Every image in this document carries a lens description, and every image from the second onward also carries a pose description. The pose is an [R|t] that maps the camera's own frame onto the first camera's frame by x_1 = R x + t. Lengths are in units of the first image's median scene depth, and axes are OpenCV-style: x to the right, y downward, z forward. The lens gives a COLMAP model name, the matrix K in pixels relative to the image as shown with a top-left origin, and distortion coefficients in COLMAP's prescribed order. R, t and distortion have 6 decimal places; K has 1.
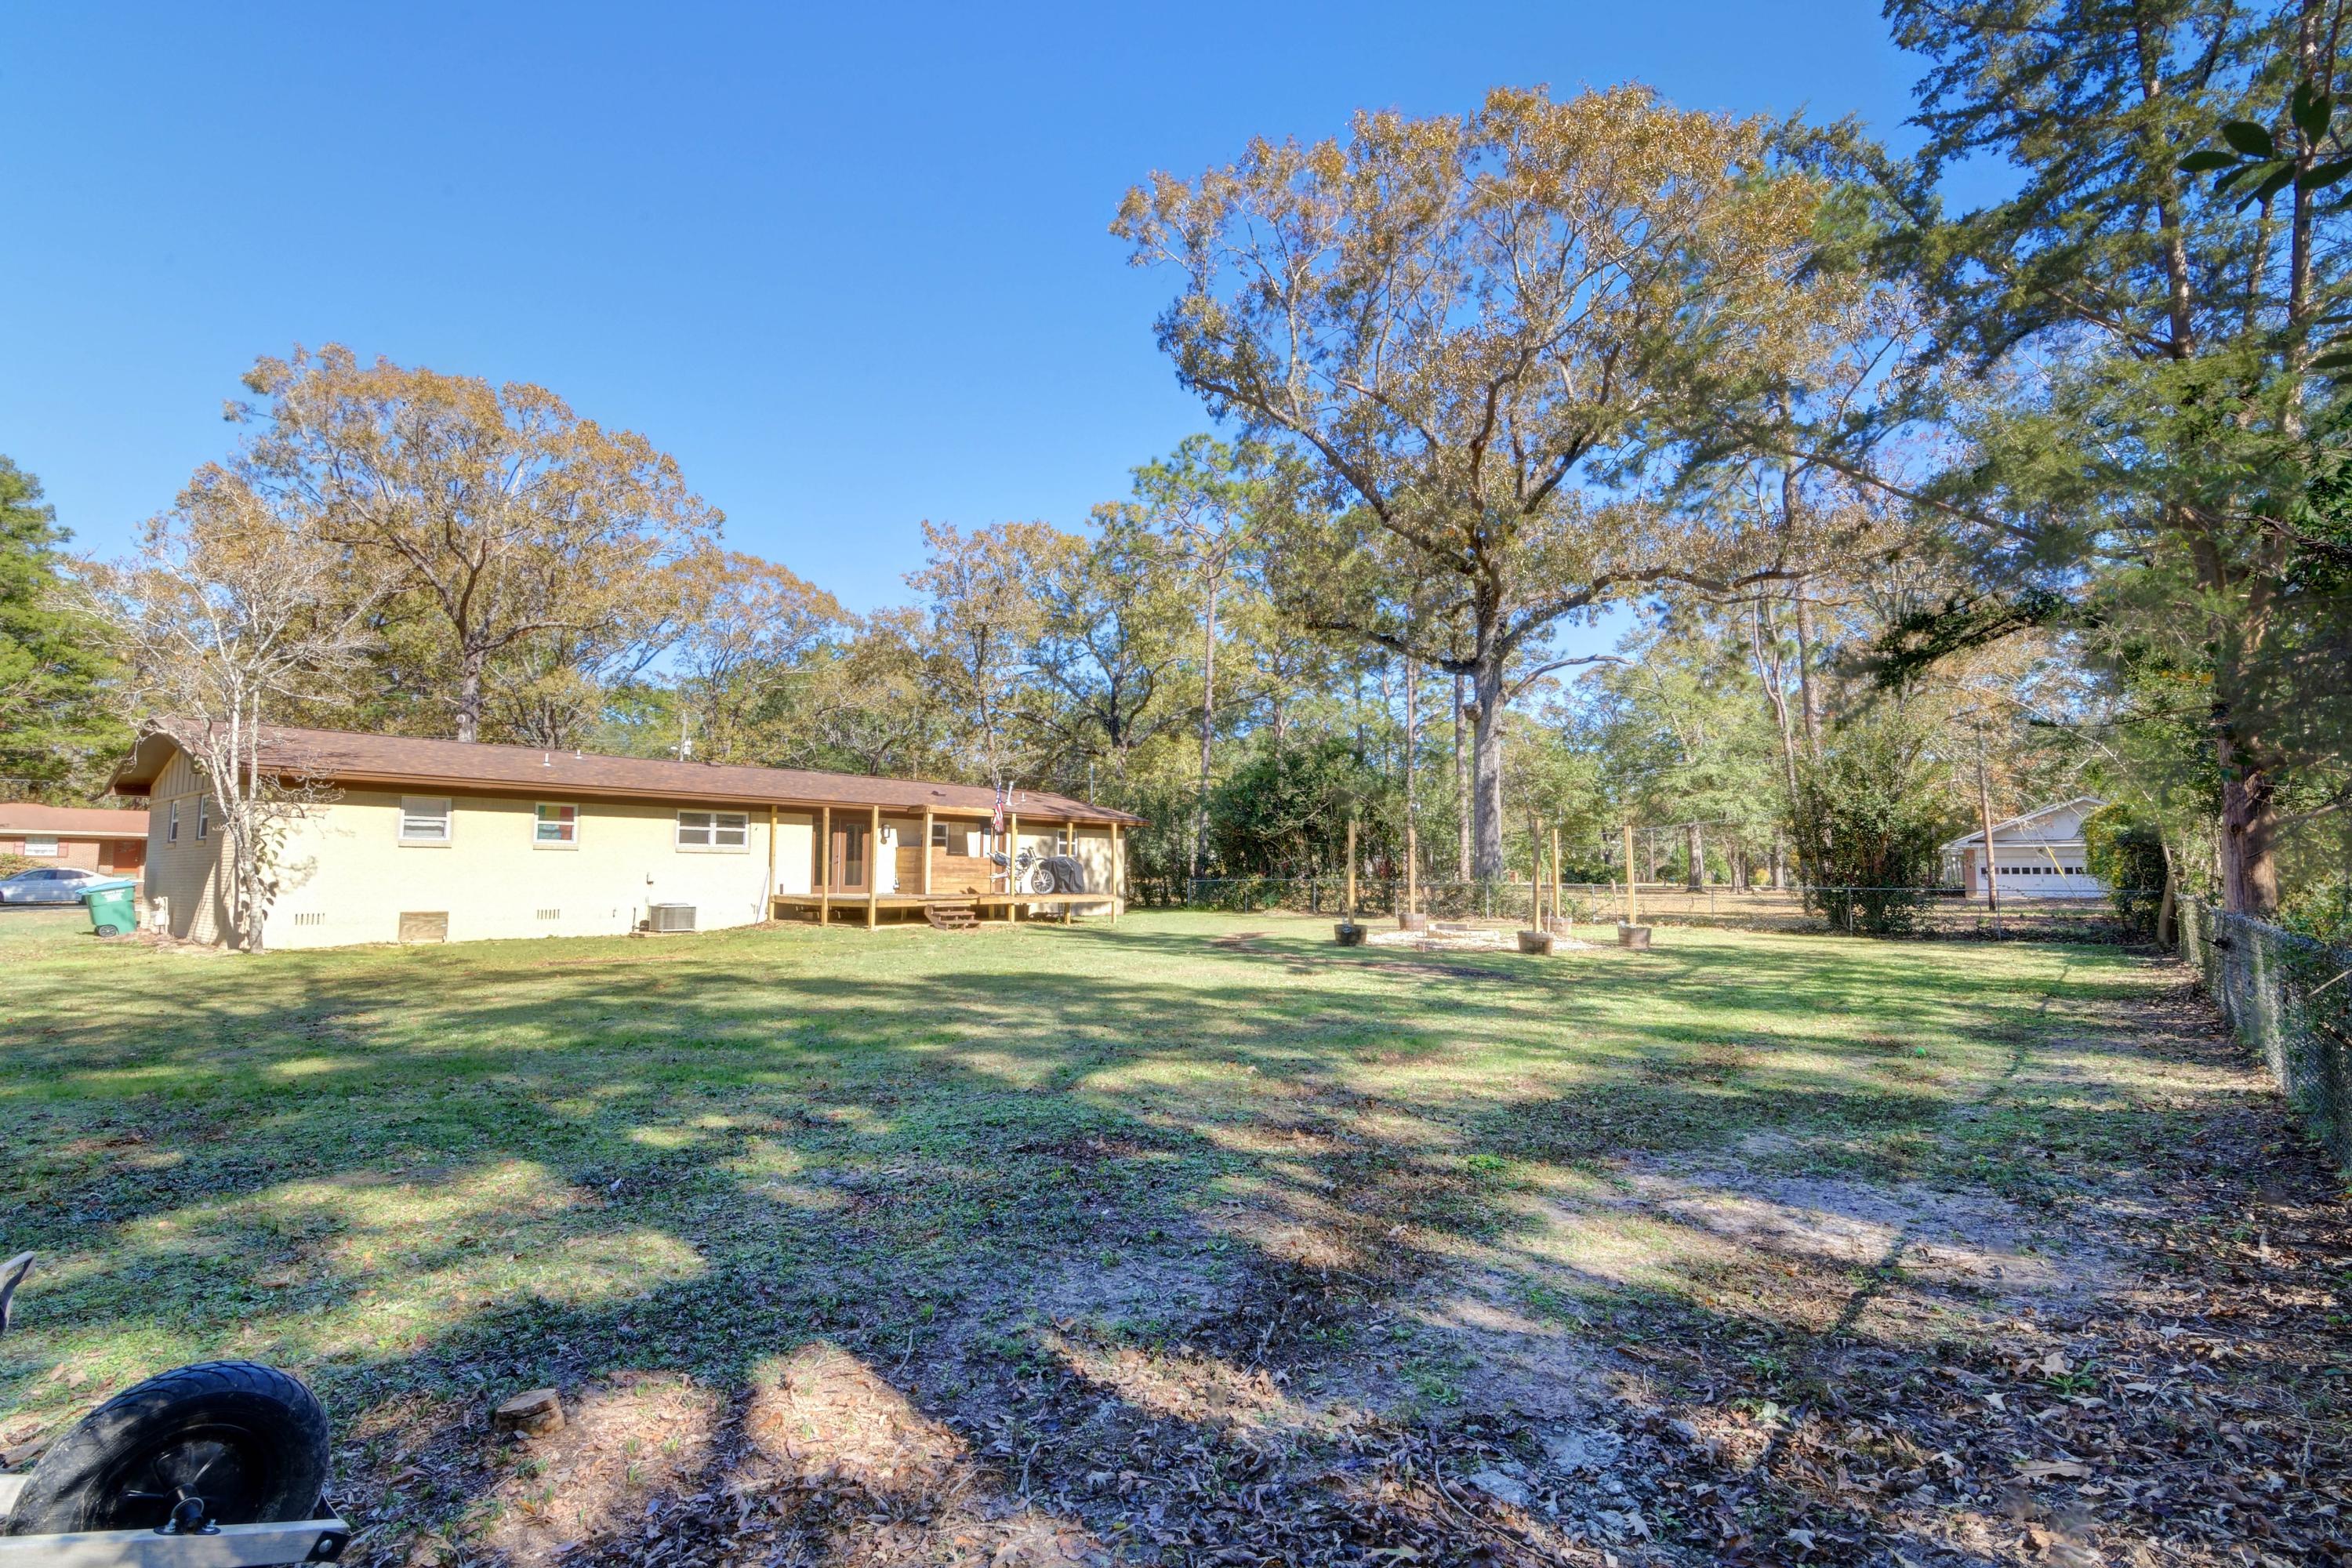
lens RADIAL K [[1084.9, 0, 1214.8], [0, 1084.9, 798.8], [0, 0, 1]] dist [0.000785, 0.000114]
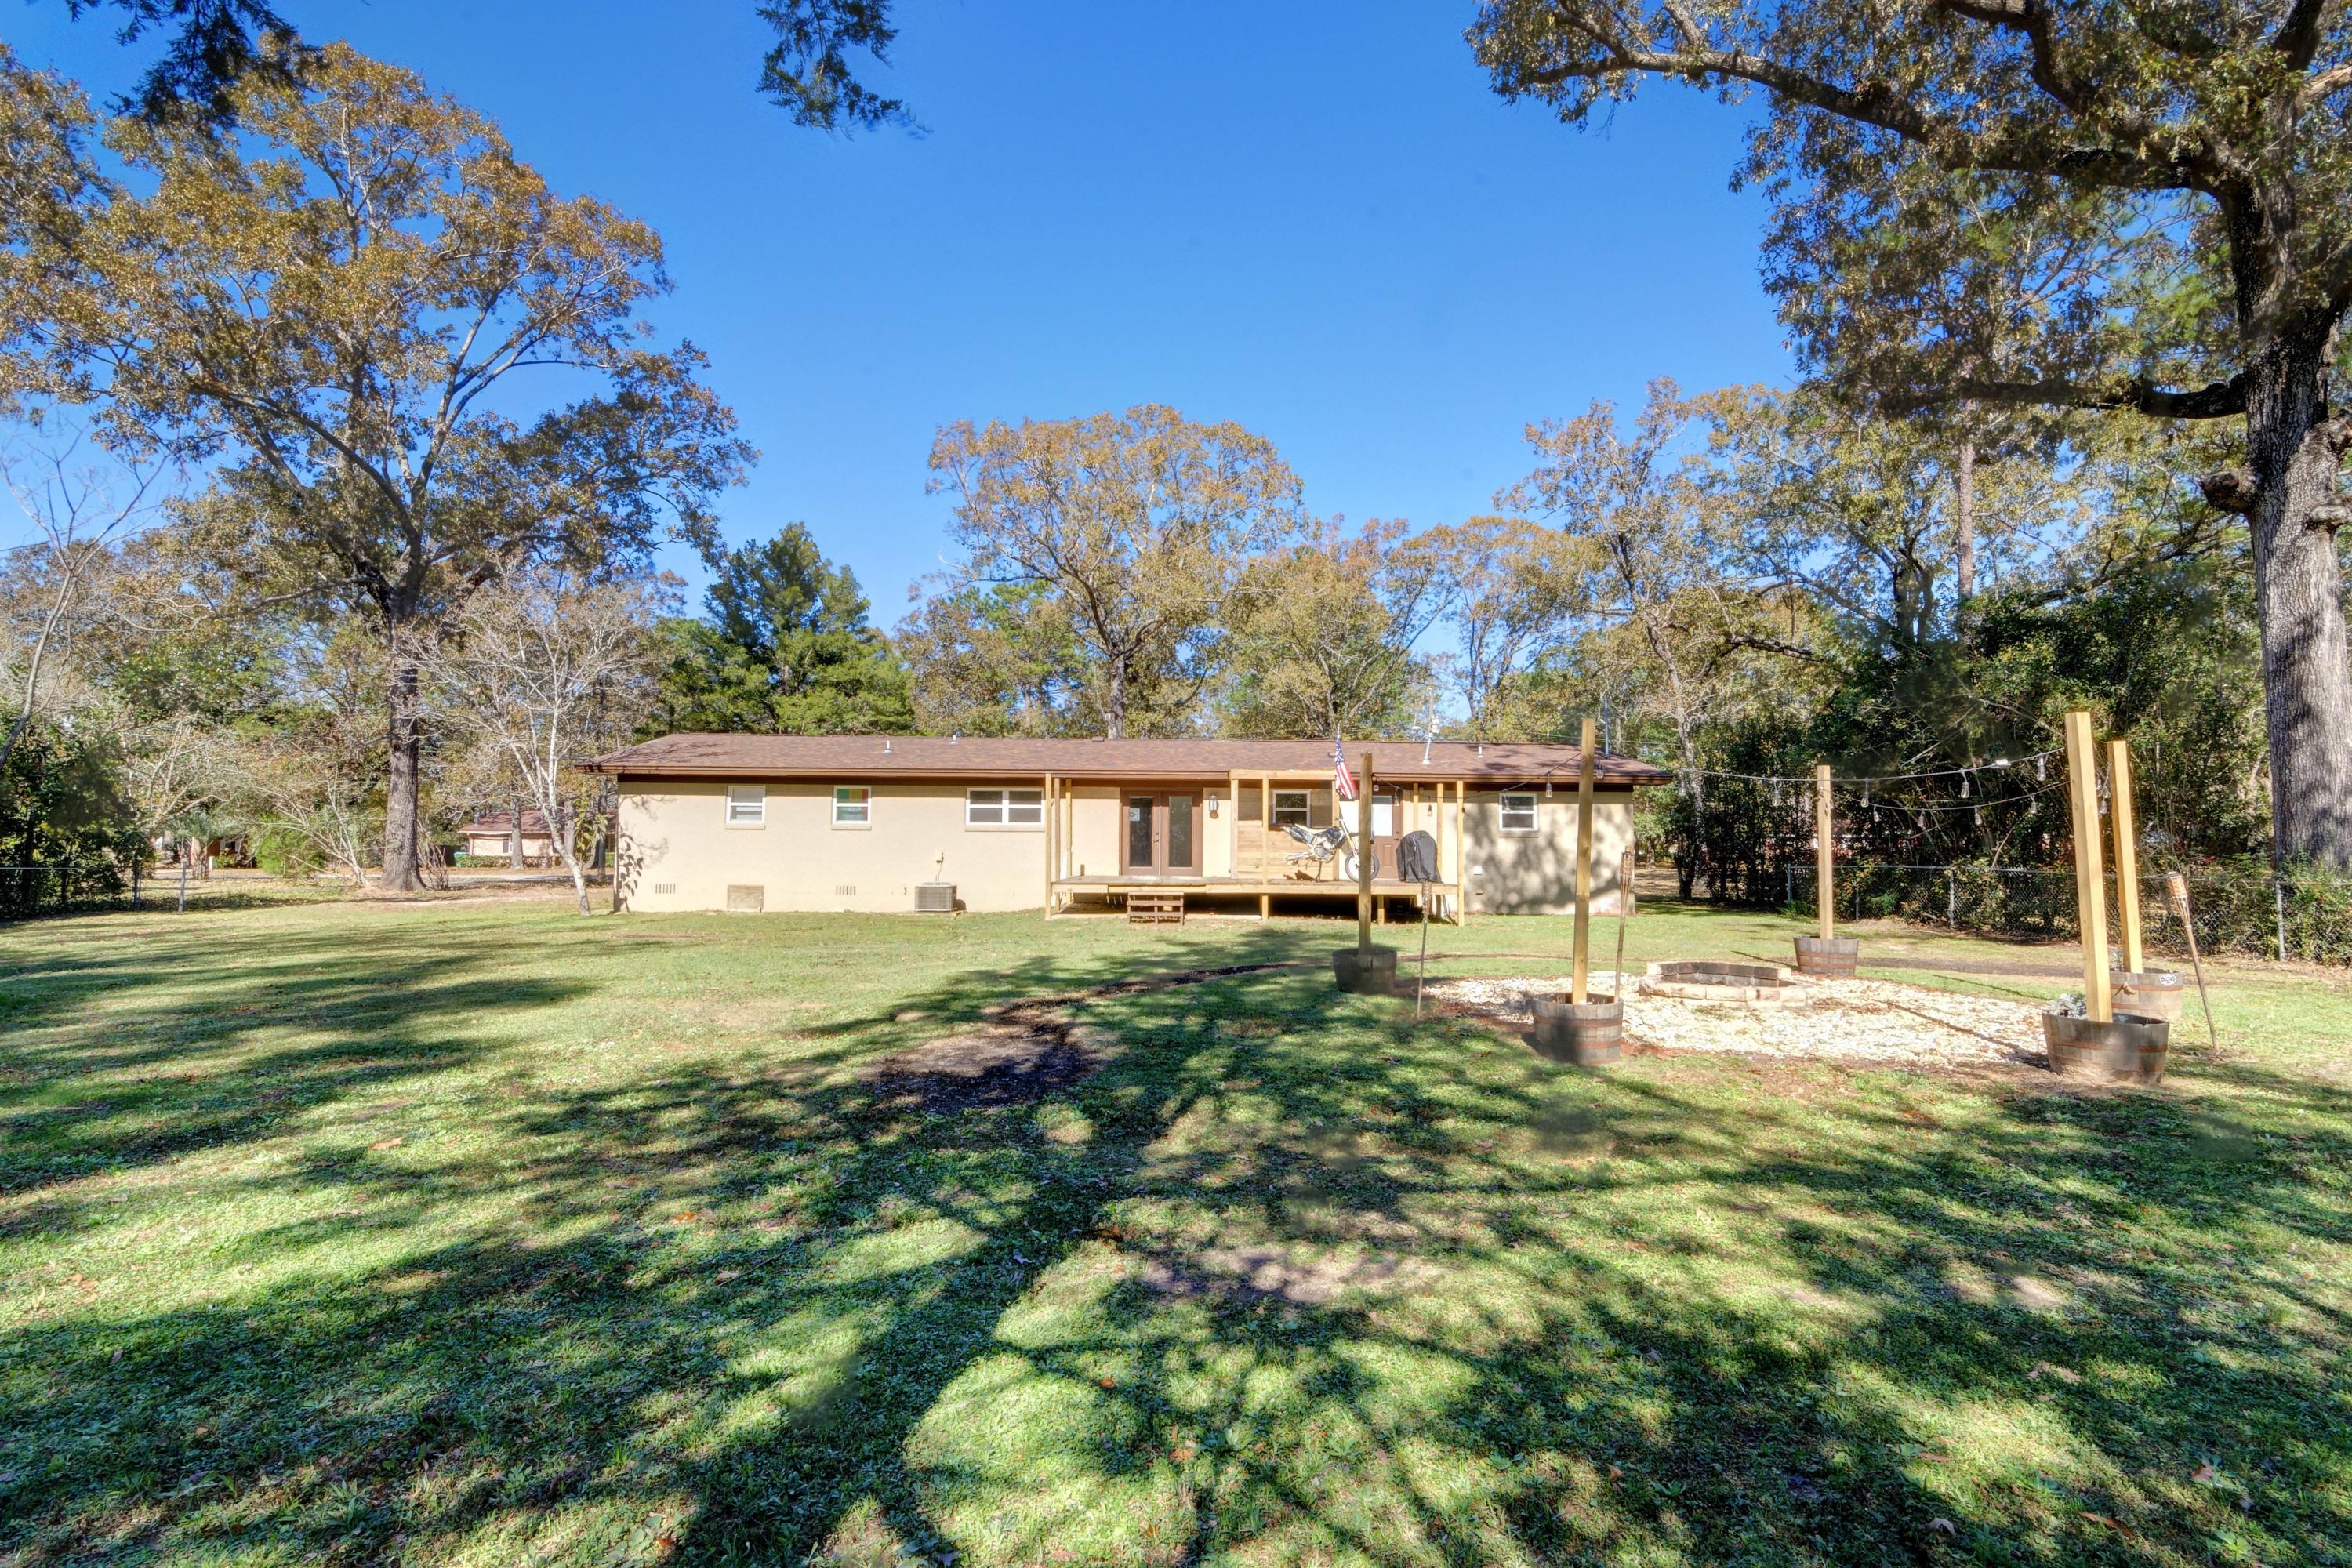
lens RADIAL K [[1135.1, 0, 1176.0], [0, 1135.1, 784.0], [0, 0, 1]] dist [-0.027236, 0.000157]
pose [[0.624386, -0.046993, -0.779701, 0.400222], [0.049408, 0.998566, -0.020618, 0.035029], [0.779552, -0.025650, 0.625813, 0.478839]]
